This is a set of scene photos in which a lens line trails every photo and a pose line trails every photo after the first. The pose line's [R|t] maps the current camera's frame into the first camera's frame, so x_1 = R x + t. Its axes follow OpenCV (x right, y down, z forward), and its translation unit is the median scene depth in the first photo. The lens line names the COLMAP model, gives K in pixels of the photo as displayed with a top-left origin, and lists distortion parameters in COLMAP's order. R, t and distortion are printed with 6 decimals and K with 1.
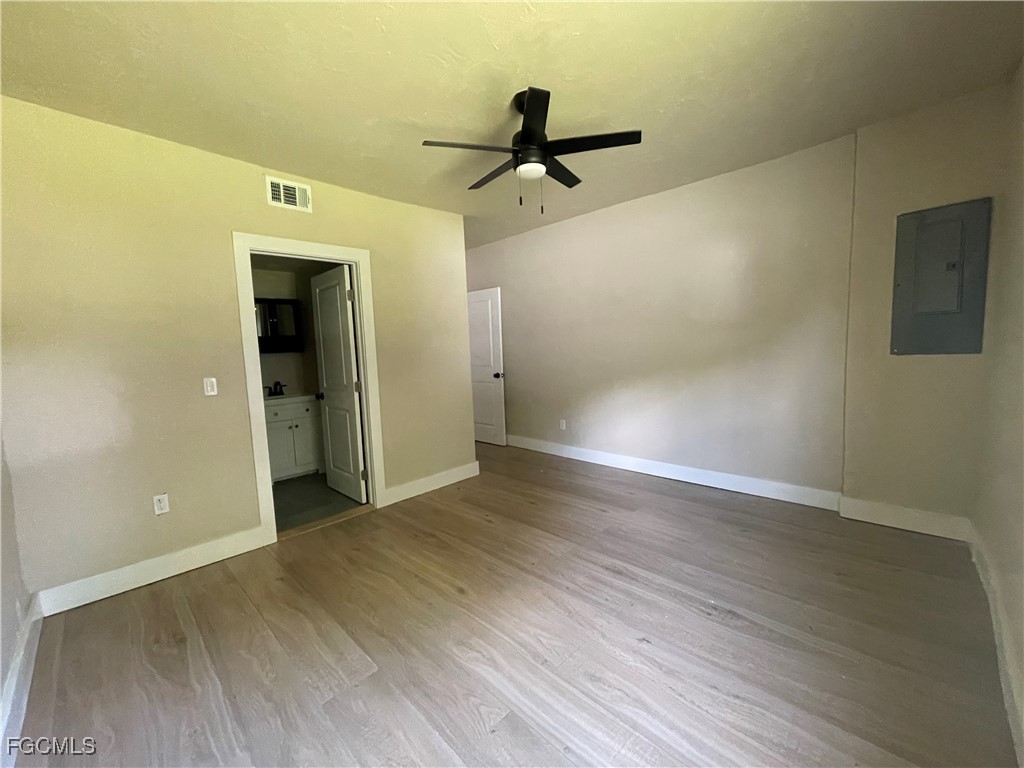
lens RADIAL K [[414.0, 0, 505.4], [0, 414.0, 384.4], [0, 0, 1]] dist [-0.002082, 0.000318]
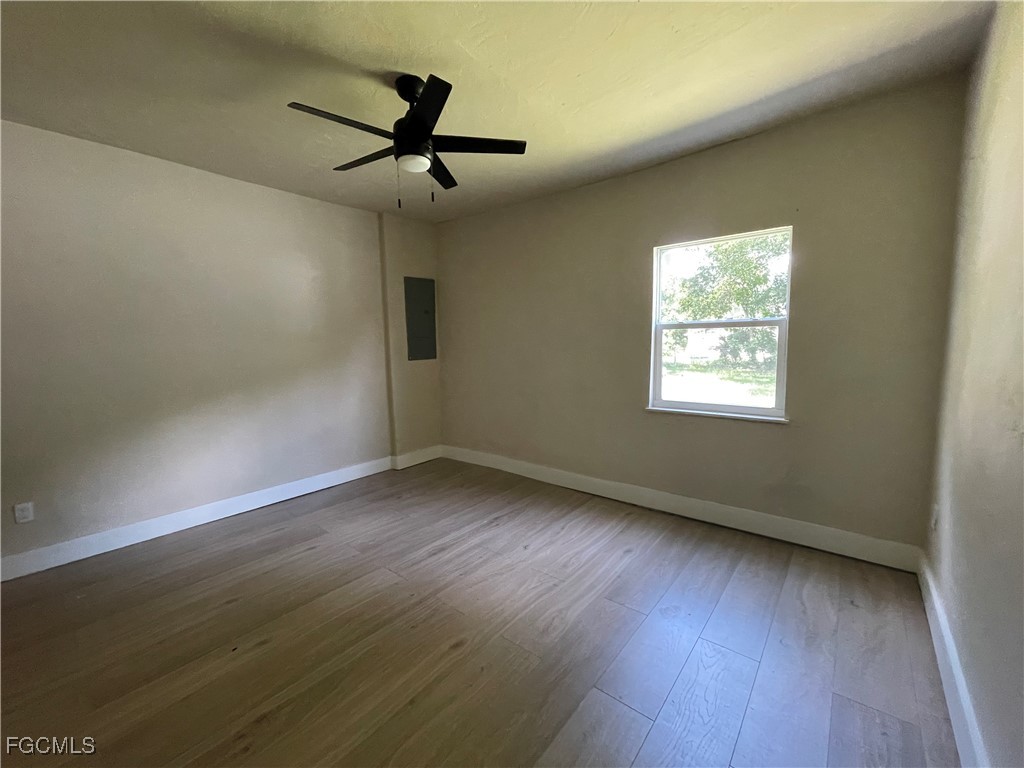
lens RADIAL K [[414.0, 0, 505.4], [0, 414.0, 384.4], [0, 0, 1]] dist [-0.002082, 0.000318]
pose [[-0.075939, -0.066527, 0.994891, -0.849813], [0.118933, 0.990044, 0.075281, -0.064567], [-0.989994, 0.124042, -0.067271, 0.844194]]
